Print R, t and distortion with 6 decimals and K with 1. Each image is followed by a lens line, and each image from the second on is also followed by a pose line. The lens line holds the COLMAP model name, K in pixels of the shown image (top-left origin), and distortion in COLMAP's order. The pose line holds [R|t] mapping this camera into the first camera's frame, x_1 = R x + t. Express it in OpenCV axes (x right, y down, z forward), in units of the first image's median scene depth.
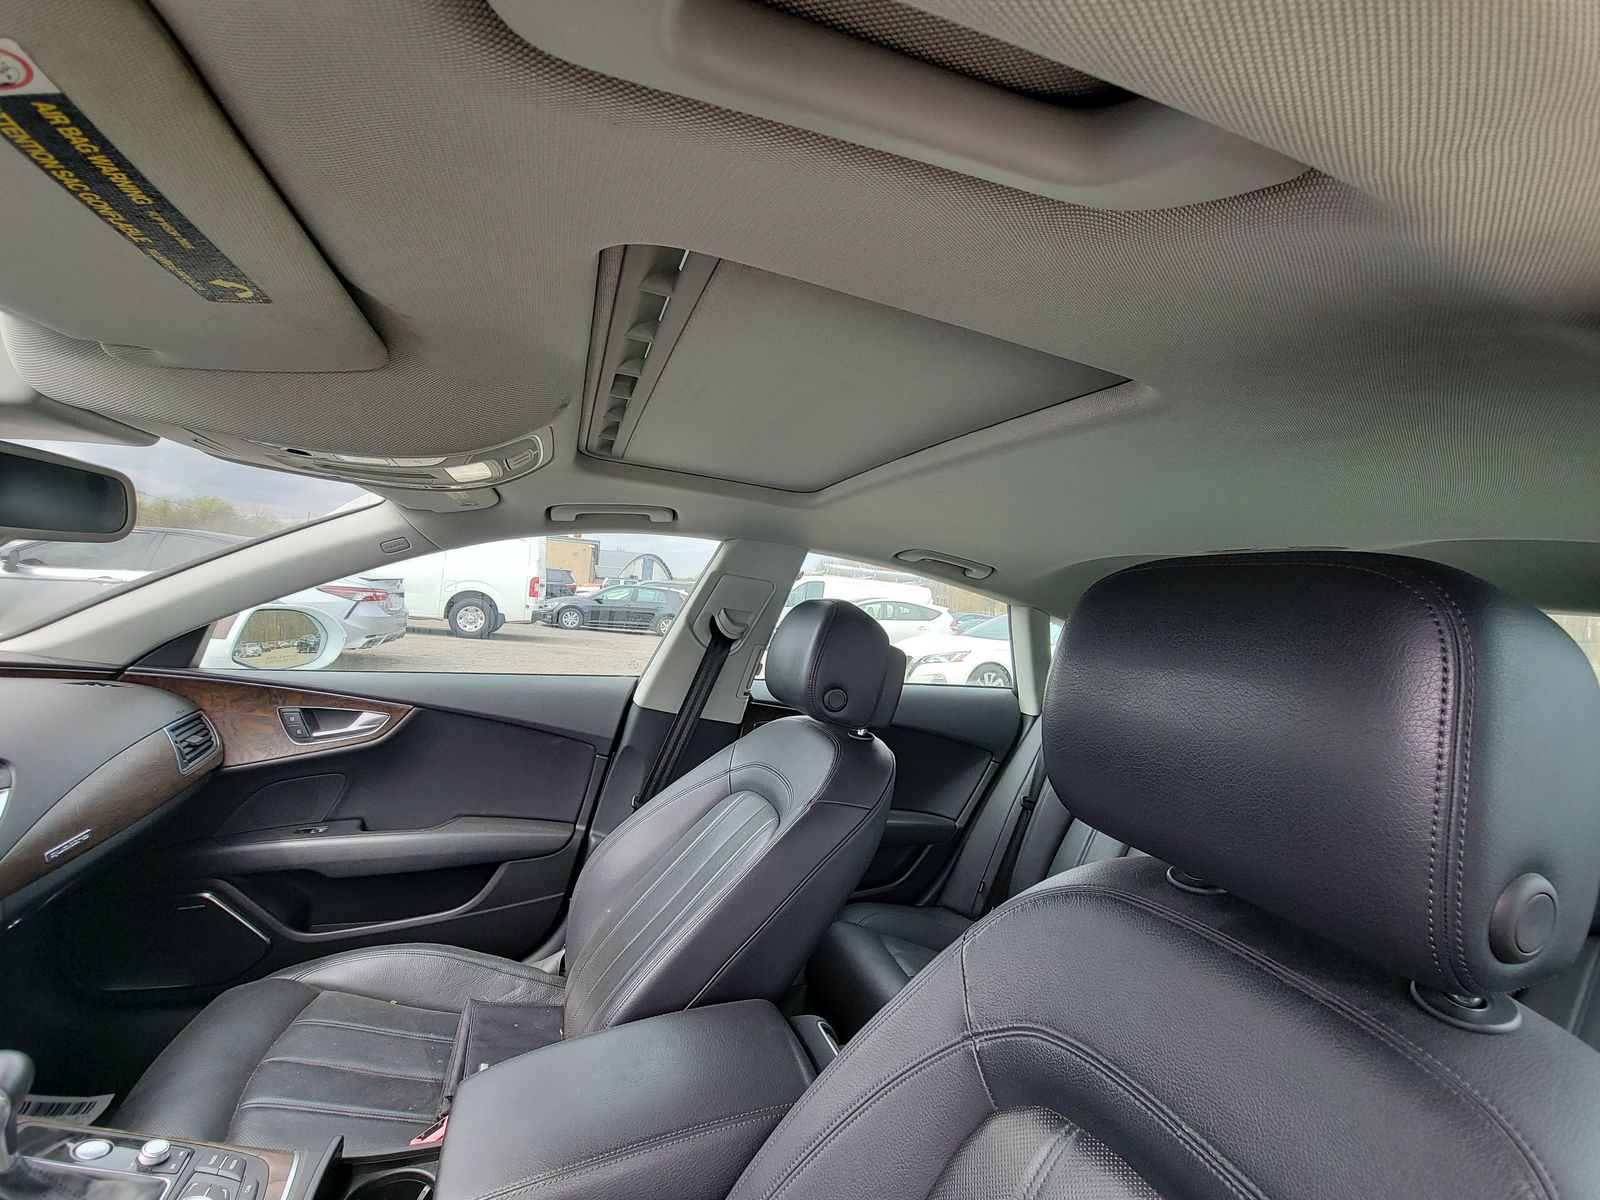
lens RADIAL K [[648.9, 0, 792.1], [0, 648.9, 598.4], [0, 0, 1]] dist [0.000253, -0.000321]
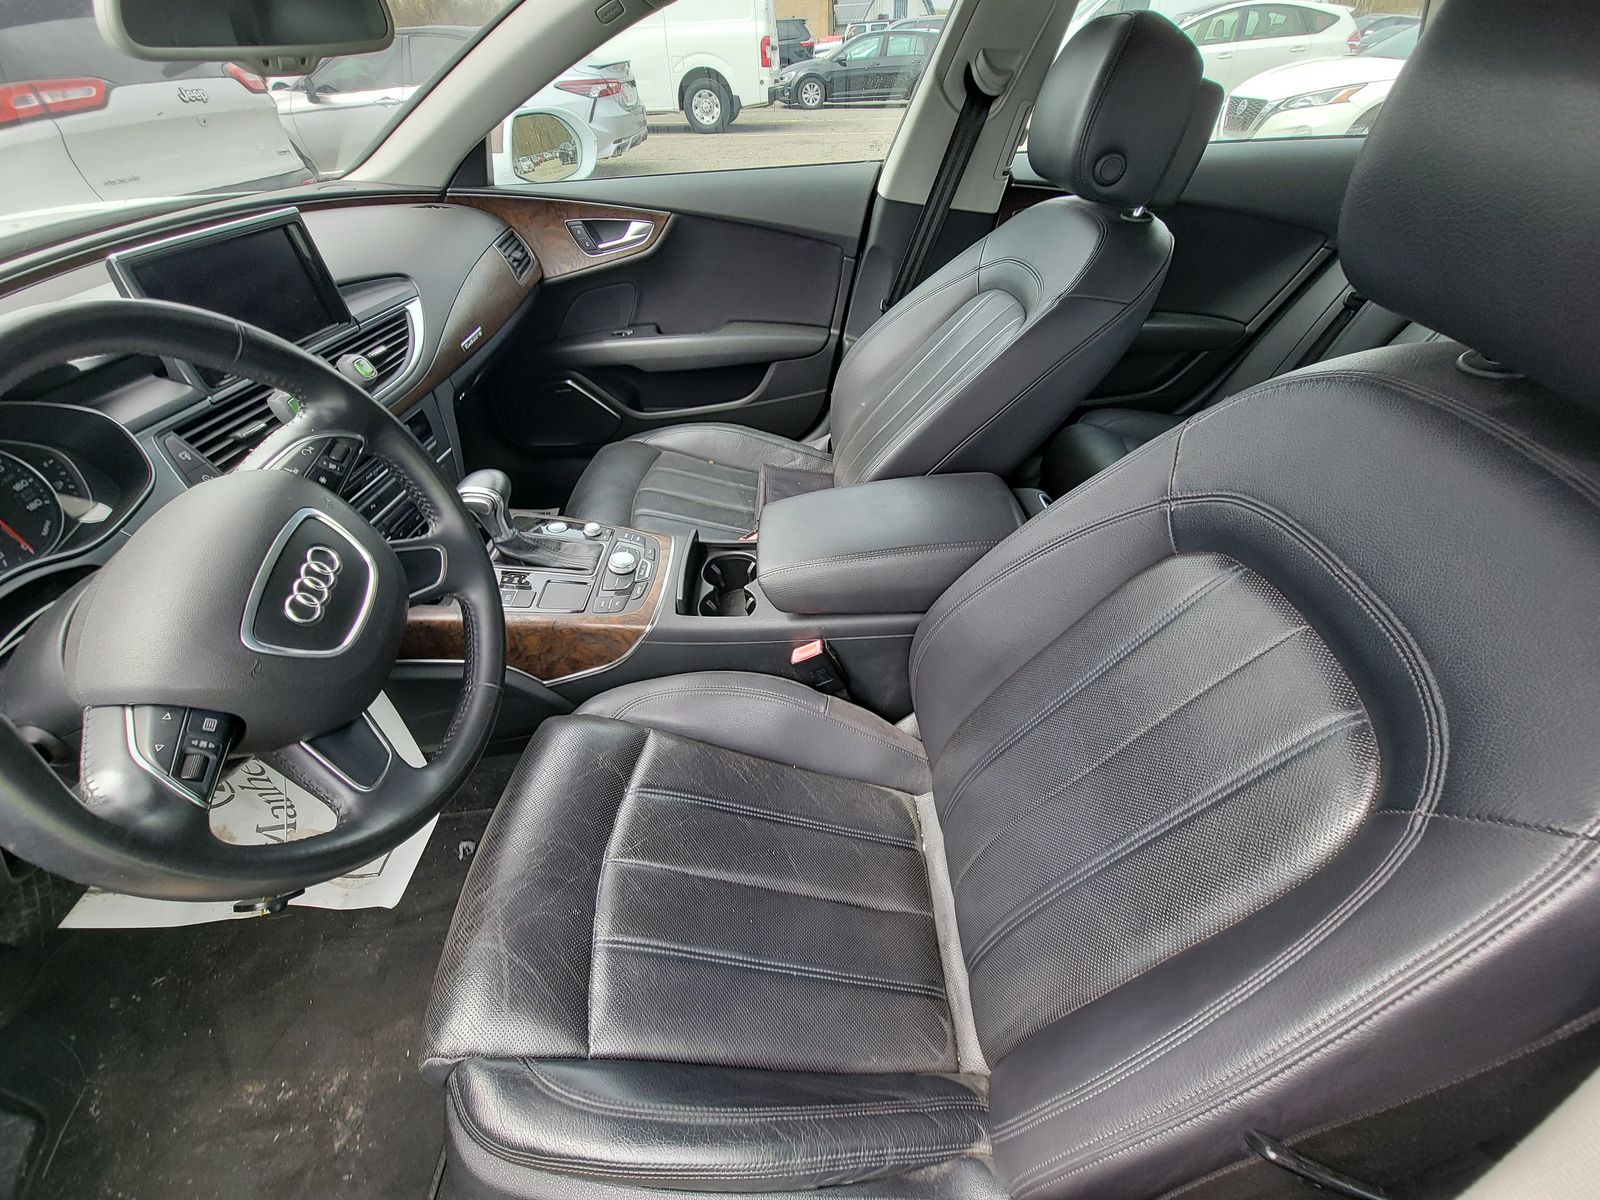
lens RADIAL K [[652.3, 0, 807.1], [0, 652.3, 583.0], [0, 0, 1]] dist [0.006718, -0.005771]
pose [[0.938840, 0.118090, -0.323472, 0.032843], [0.114813, 0.778263, 0.617354, 0.006398], [0.324650, -0.616735, 0.717106, -0.050222]]
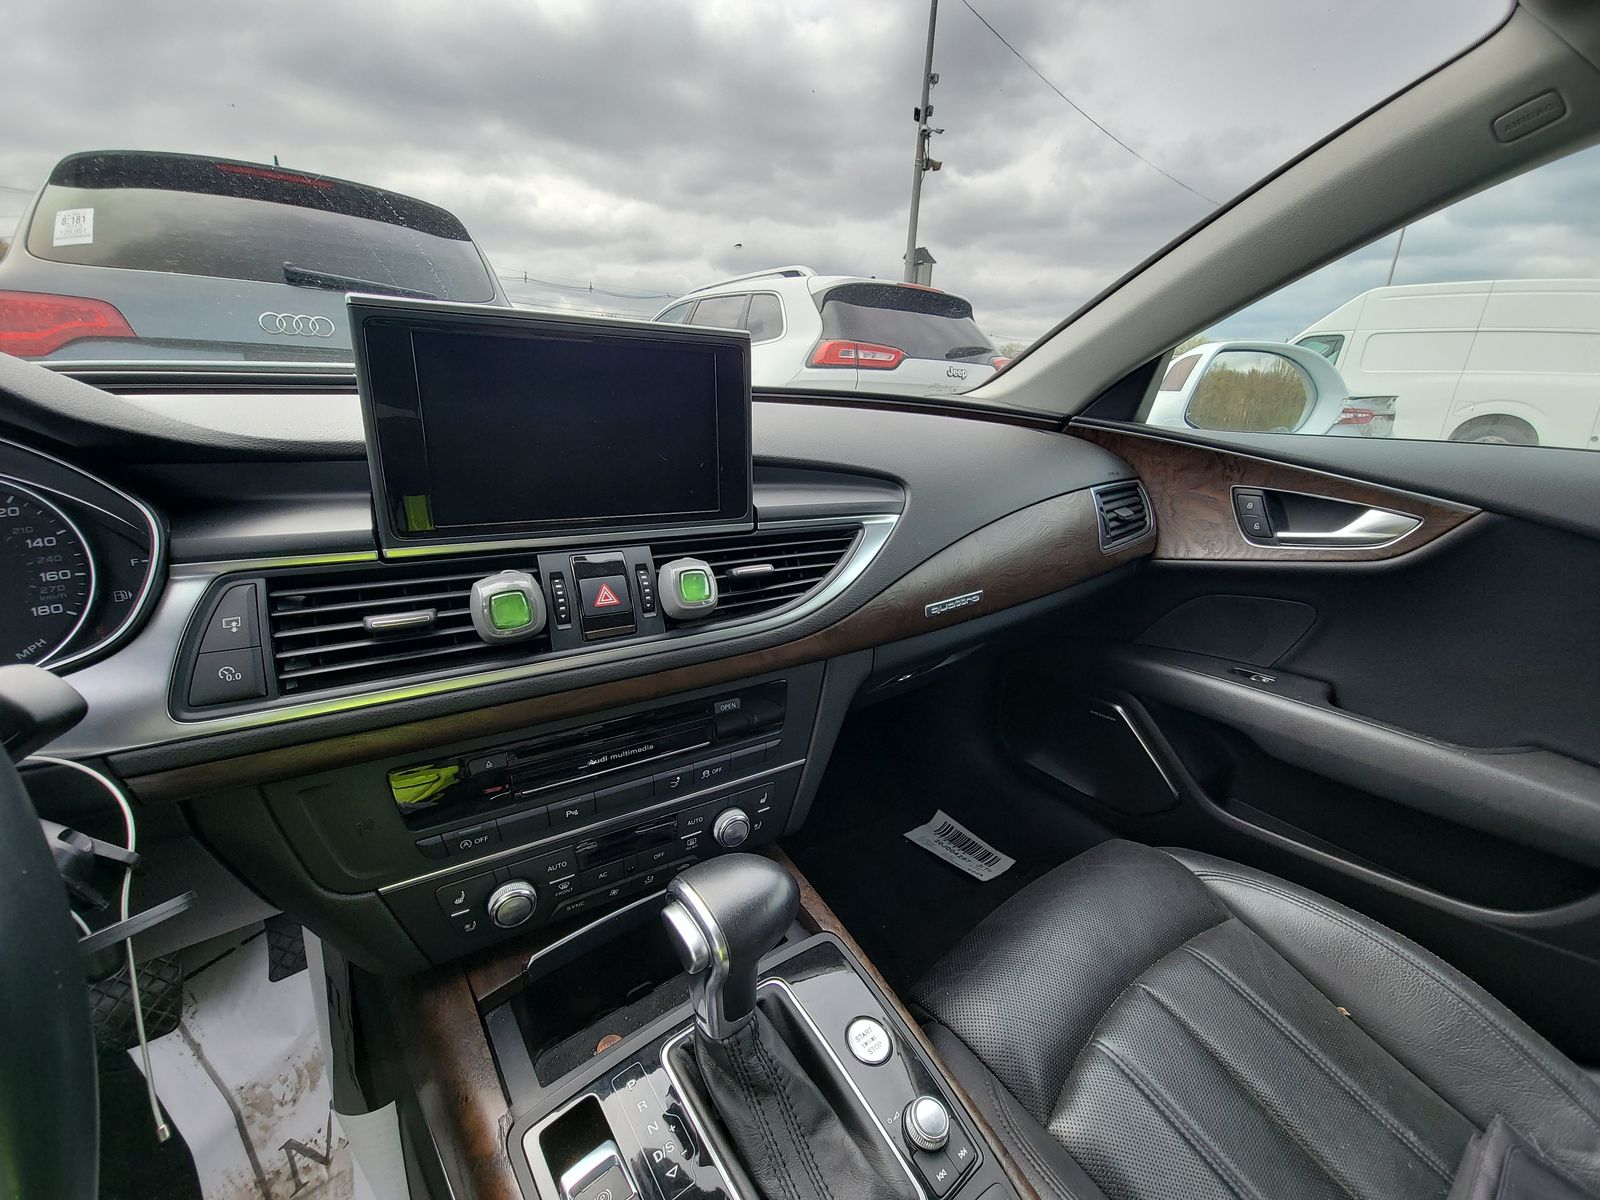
lens RADIAL K [[626.7, 0, 825.0], [0, 626.7, 591.6], [0, 0, 1]] dist [0.008363, -0.004938]
pose [[0.318698, 0.216585, -0.922780, -0.292874], [0.003690, 0.973253, 0.229706, 0.118640], [0.947849, -0.076612, 0.309375, 0.377831]]
